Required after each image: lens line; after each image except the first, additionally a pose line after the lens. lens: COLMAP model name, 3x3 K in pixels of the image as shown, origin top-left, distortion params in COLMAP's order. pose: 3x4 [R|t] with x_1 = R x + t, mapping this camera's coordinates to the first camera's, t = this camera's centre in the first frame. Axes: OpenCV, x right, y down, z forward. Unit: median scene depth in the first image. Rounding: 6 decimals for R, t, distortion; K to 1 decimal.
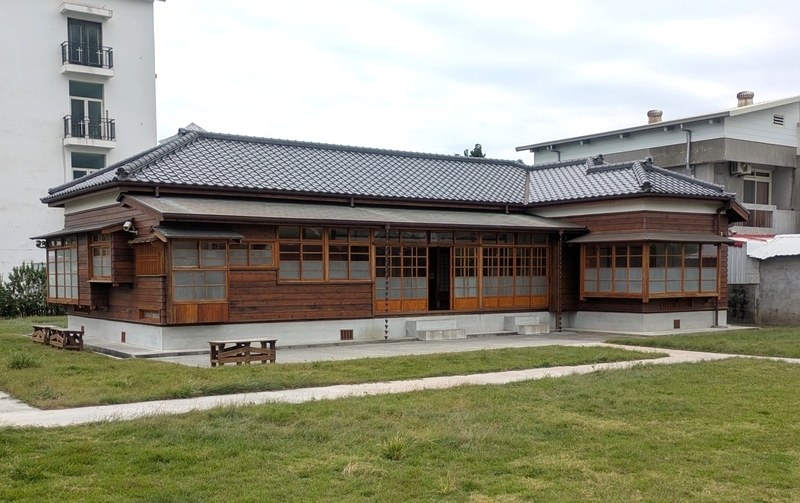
lens RADIAL K [[900.7, 0, 400.2], [0, 900.7, 252.4], [0, 0, 1]] dist [-0.011326, 0.000000]
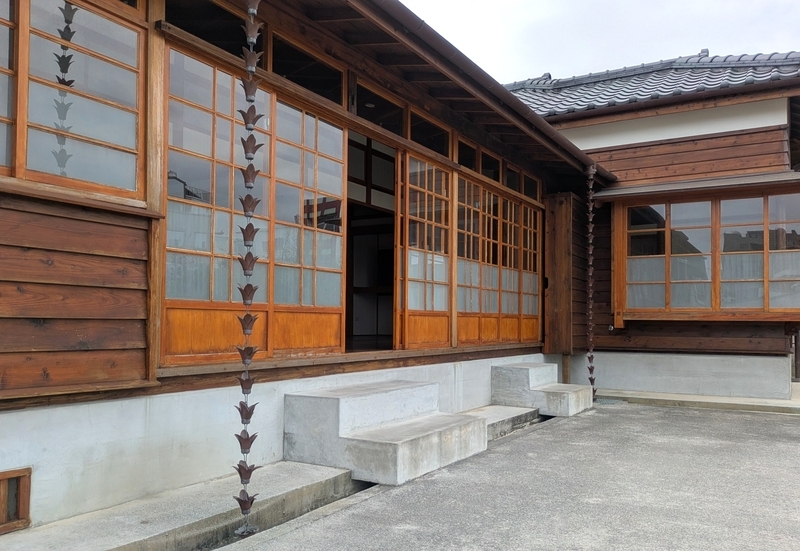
lens RADIAL K [[665.9, 0, 401.6], [0, 665.9, 277.5], [0, 0, 1]] dist [0.009632, -0.001557]
pose [[0.906826, 0.038099, 0.419779, -0.039404], [-0.015518, 0.998249, -0.057078, 0.051554], [-0.421219, 0.045245, 0.905830, 0.782700]]
